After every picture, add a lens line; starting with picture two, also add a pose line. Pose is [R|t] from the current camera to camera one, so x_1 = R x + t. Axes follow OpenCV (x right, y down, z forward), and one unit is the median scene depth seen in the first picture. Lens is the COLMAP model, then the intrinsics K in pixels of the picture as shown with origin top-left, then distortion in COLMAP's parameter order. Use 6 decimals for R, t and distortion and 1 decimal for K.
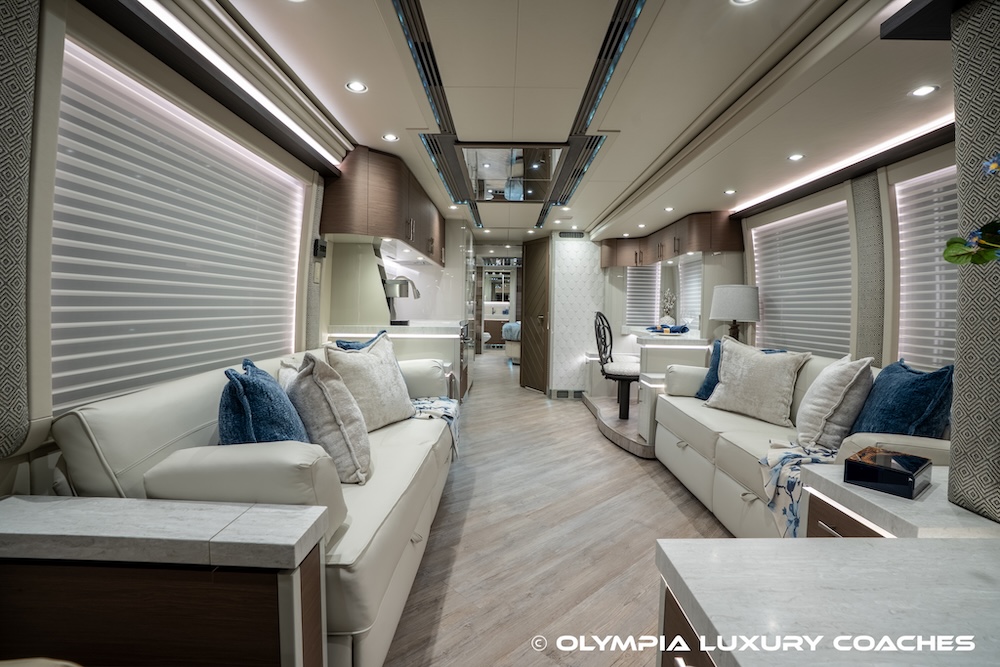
lens RADIAL K [[463.6, 0, 500.5], [0, 463.6, 328.7], [0, 0, 1]] dist [-0.071020, 0.028341]
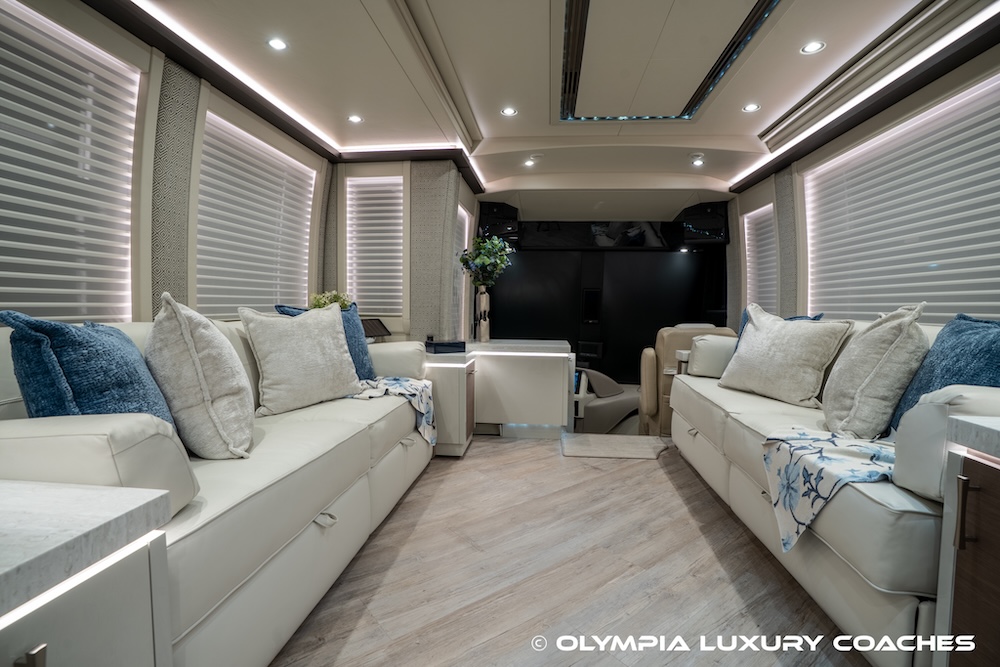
lens RADIAL K [[463.6, 0, 500.5], [0, 463.6, 328.7], [0, 0, 1]] dist [-0.071020, 0.028341]
pose [[-0.995146, -0.032894, 0.092746, 0.142410], [-0.023856, 0.995006, 0.096924, 0.001032], [-0.095471, 0.094241, -0.990961, 1.170730]]
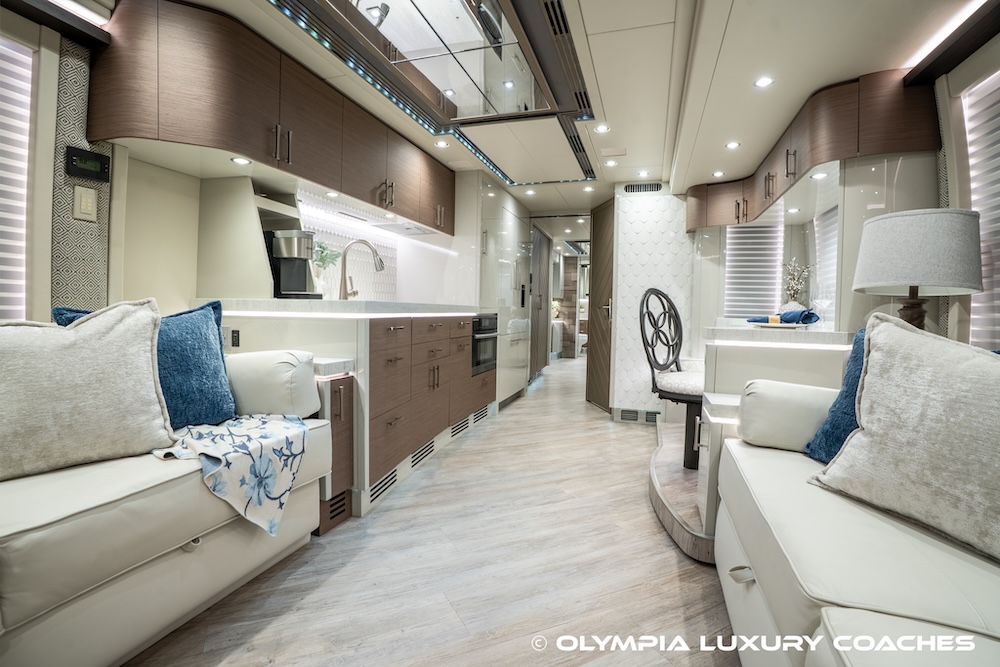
lens RADIAL K [[463.6, 0, 500.5], [0, 463.6, 328.7], [0, 0, 1]] dist [-0.071020, 0.028341]
pose [[0.955944, 0.014927, -0.293168, 0.246472], [-0.018615, 0.999779, -0.009796, 0.033488], [0.292957, 0.014822, 0.956011, 0.445772]]
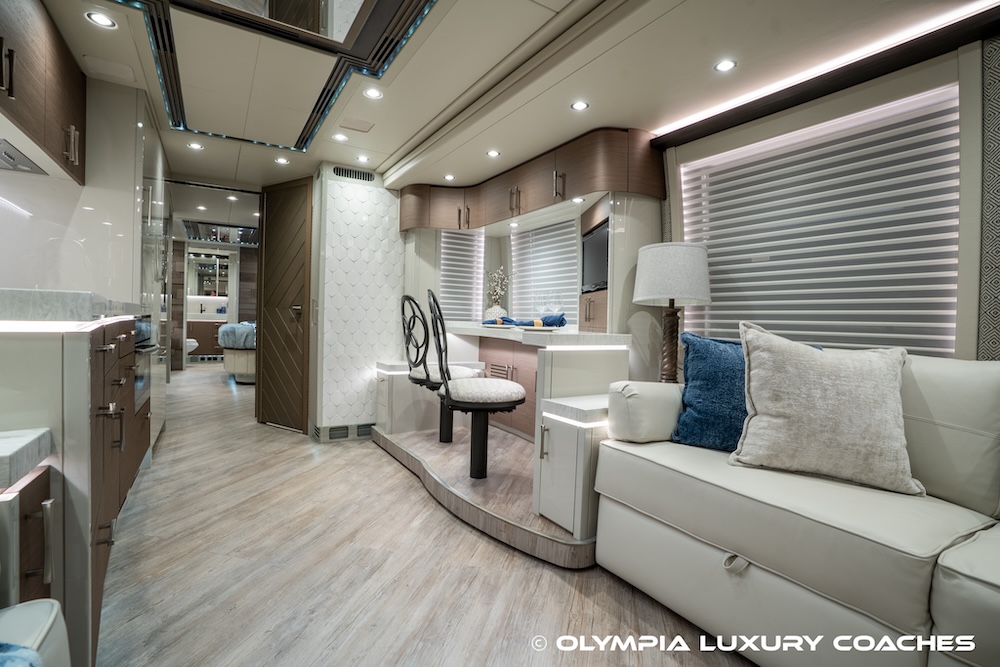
lens RADIAL K [[463.6, 0, 500.5], [0, 463.6, 328.7], [0, 0, 1]] dist [-0.071020, 0.028341]
pose [[0.840226, -0.004539, 0.542217, -0.023695], [0.012345, 0.999866, -0.010760, 0.021723], [-0.542095, 0.015734, 0.840170, 0.610846]]
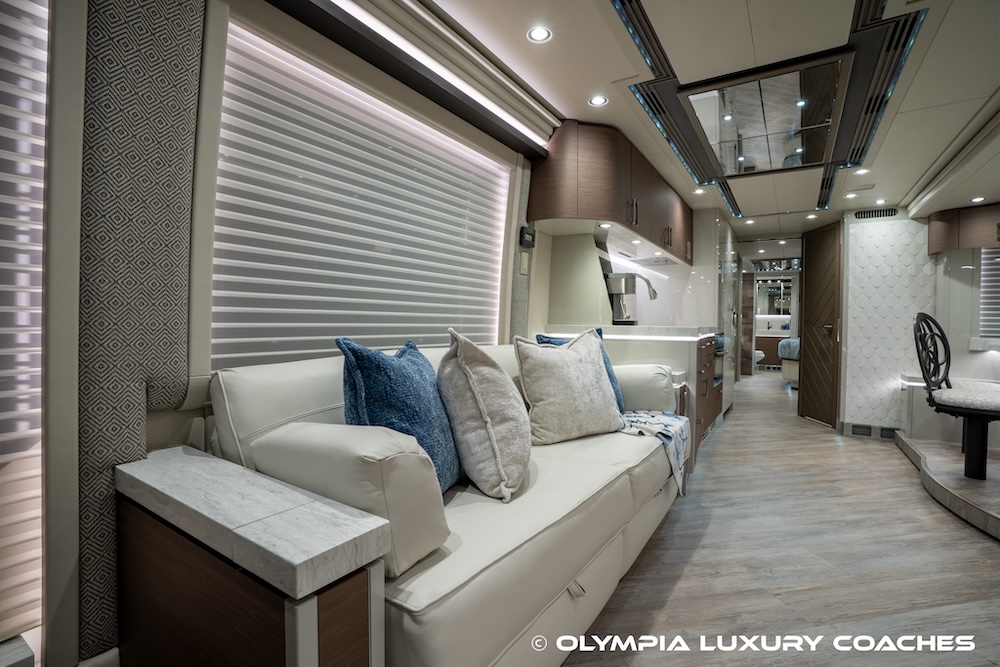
lens RADIAL K [[463.6, 0, 500.5], [0, 463.6, 328.7], [0, 0, 1]] dist [-0.071020, 0.028341]
pose [[0.845447, 0.003842, -0.534045, 0.045774], [-0.026381, 0.999054, -0.034577, 0.032713], [0.533407, 0.043322, 0.844748, 0.142875]]
